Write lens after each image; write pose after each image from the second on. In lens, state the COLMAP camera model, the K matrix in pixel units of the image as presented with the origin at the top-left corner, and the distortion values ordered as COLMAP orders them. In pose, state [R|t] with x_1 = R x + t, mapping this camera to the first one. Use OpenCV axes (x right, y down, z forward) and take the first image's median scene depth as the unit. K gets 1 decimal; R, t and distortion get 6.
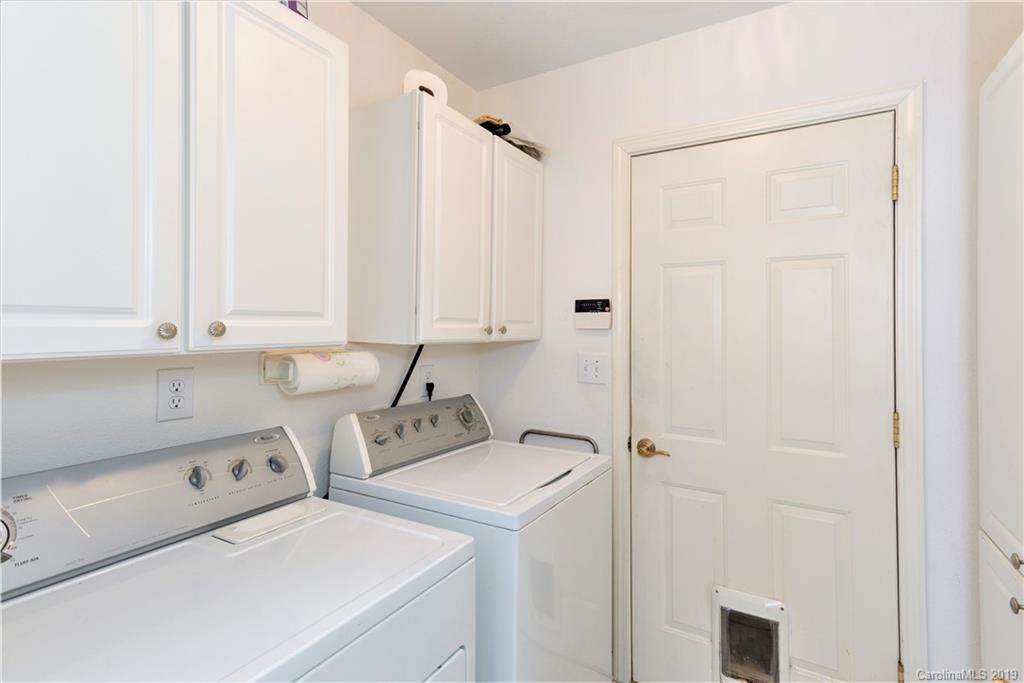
lens RADIAL K [[510.6, 0, 511.0], [0, 510.6, 340.5], [0, 0, 1]] dist [0.014851, 0.000573]
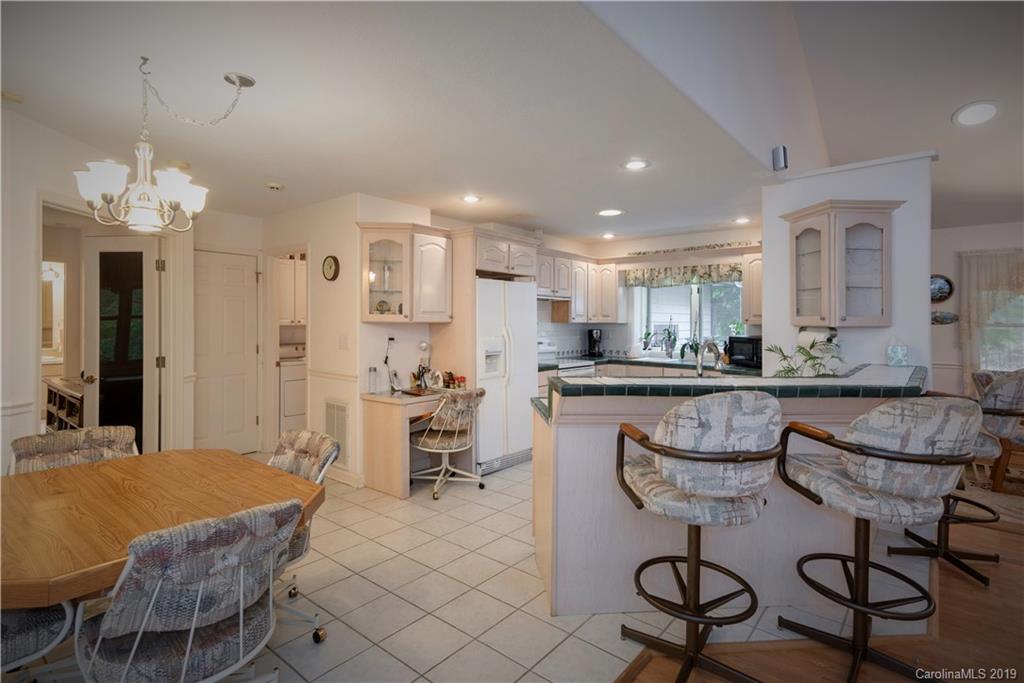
lens RADIAL K [[510.6, 0, 512.3], [0, 510.6, 336.3], [0, 0, 1]] dist [0.014851, 0.000573]
pose [[-0.158641, 0.027314, -0.986958, 4.132802], [0.002583, 0.999625, 0.027249, -0.007413], [0.987333, 0.001773, -0.158652, 3.894153]]
